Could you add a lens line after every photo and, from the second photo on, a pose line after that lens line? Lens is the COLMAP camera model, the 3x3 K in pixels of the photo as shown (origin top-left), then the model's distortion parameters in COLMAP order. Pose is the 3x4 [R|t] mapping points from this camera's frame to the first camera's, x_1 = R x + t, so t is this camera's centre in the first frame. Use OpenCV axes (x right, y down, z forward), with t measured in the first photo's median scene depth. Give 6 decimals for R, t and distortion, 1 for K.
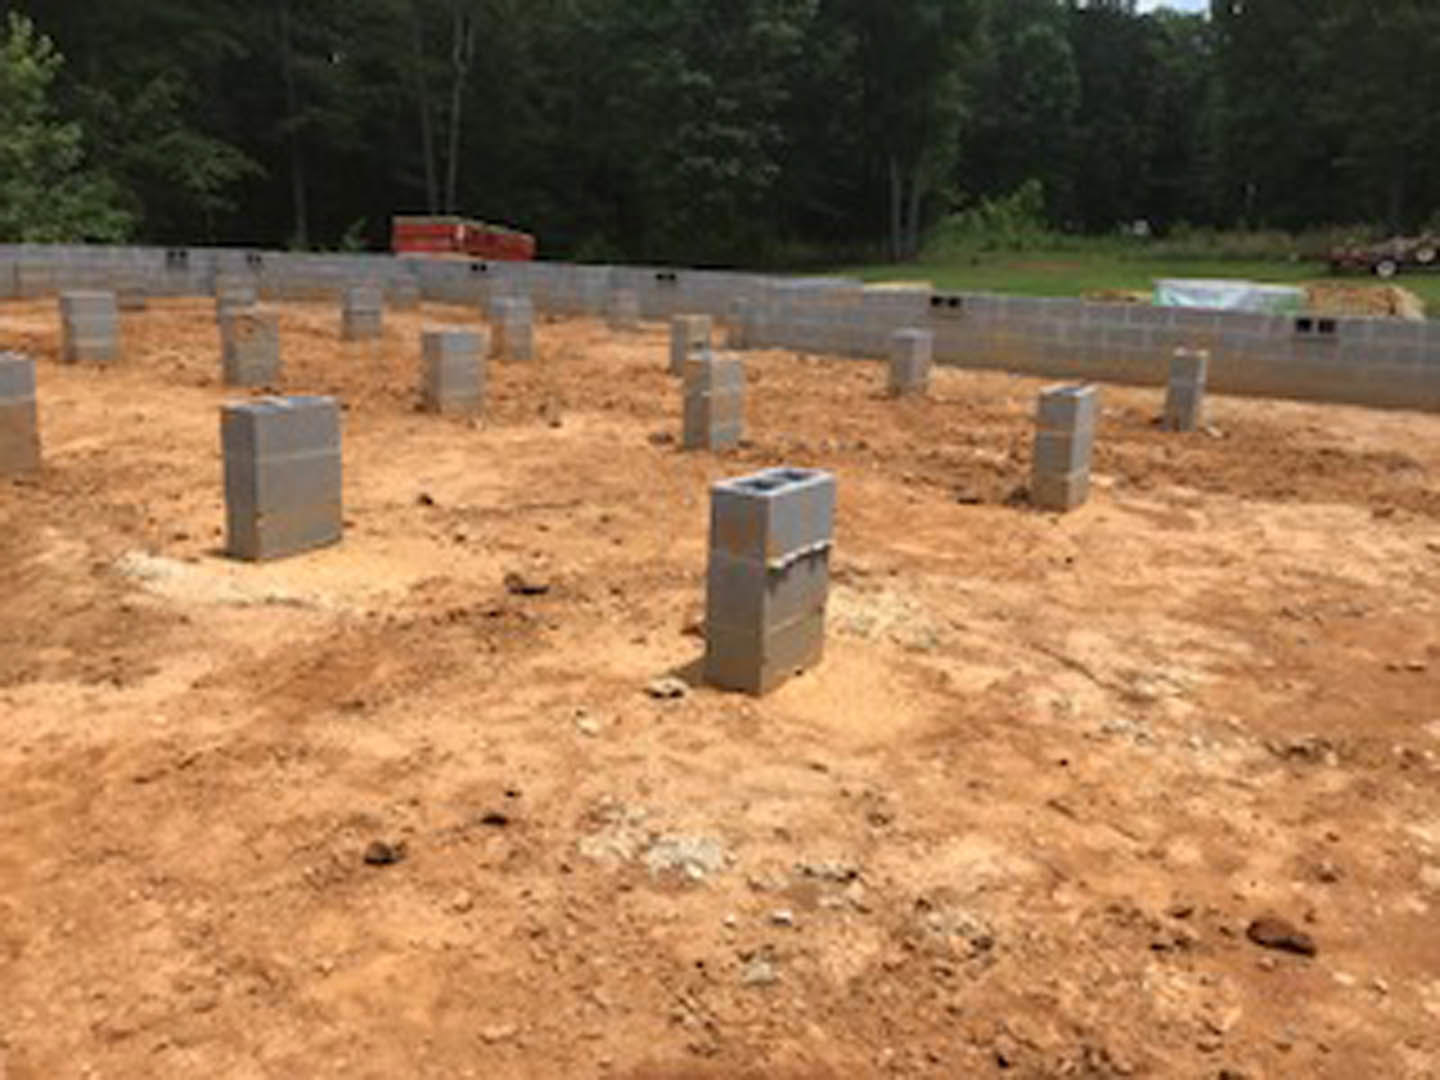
lens RADIAL K [[1232.1, 0, 720.0], [0, 1232.1, 540.0], [0, 0, 1]] dist [0.039264, -0.057505]
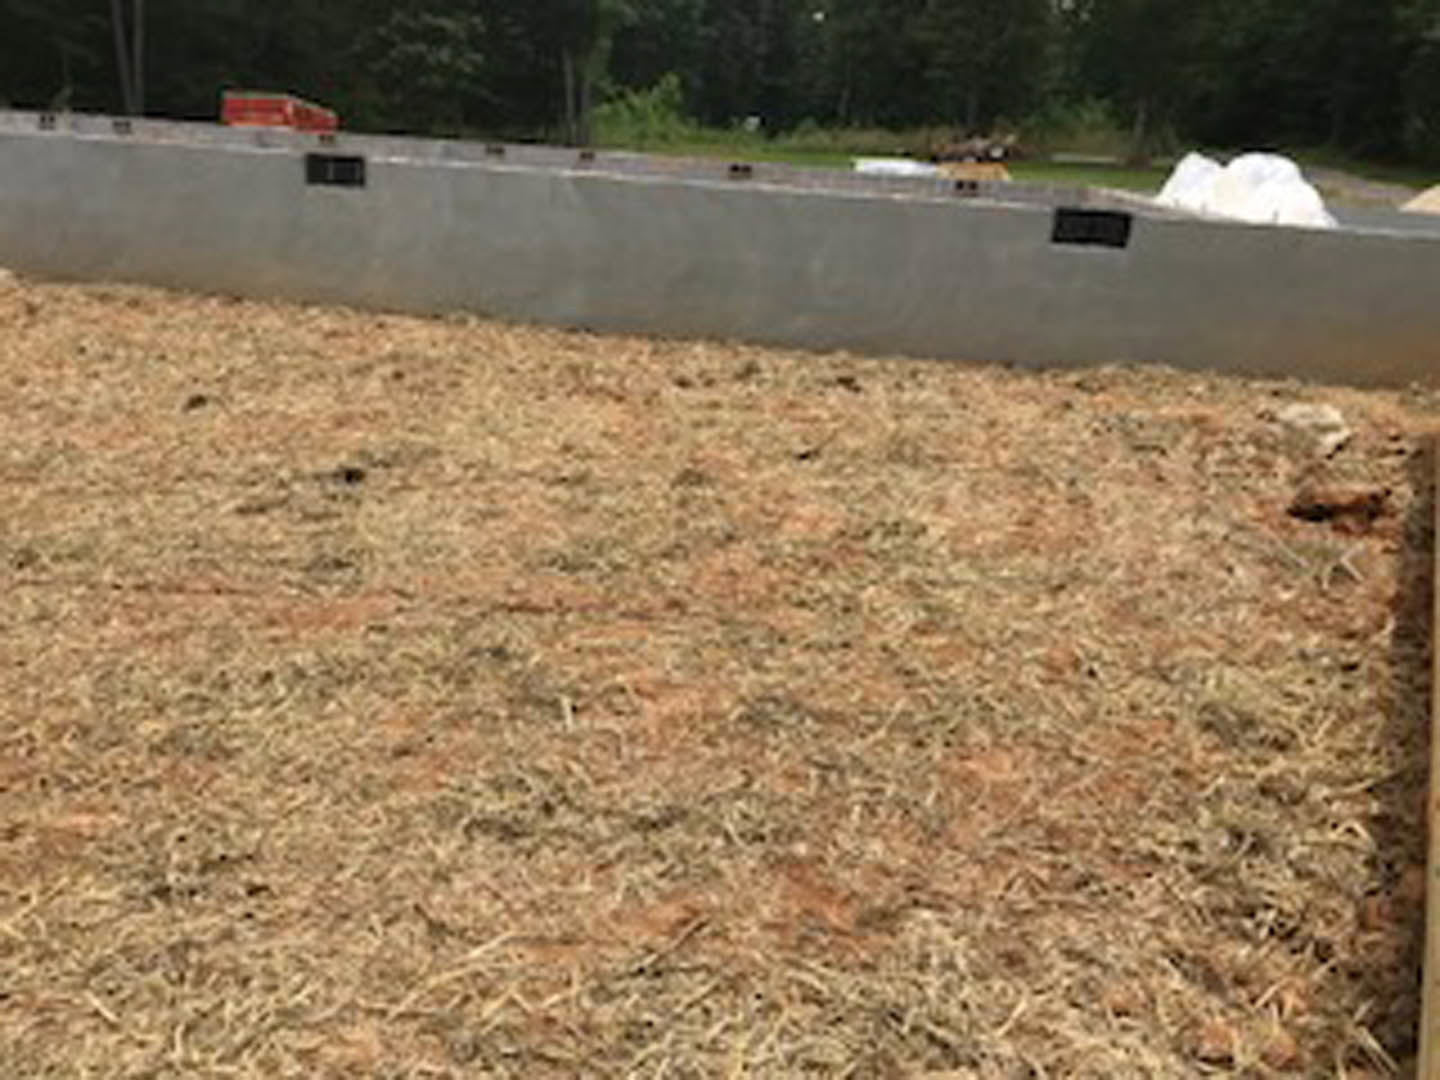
lens RADIAL K [[1199.5, 0, 720.0], [0, 1199.5, 540.0], [0, 0, 1]] dist [0.057156, -0.054691]
pose [[0.955319, -0.066604, 0.287974, -0.123907], [0.040149, 0.994492, 0.096822, 0.050489], [-0.292836, -0.080934, 0.952731, -0.198430]]
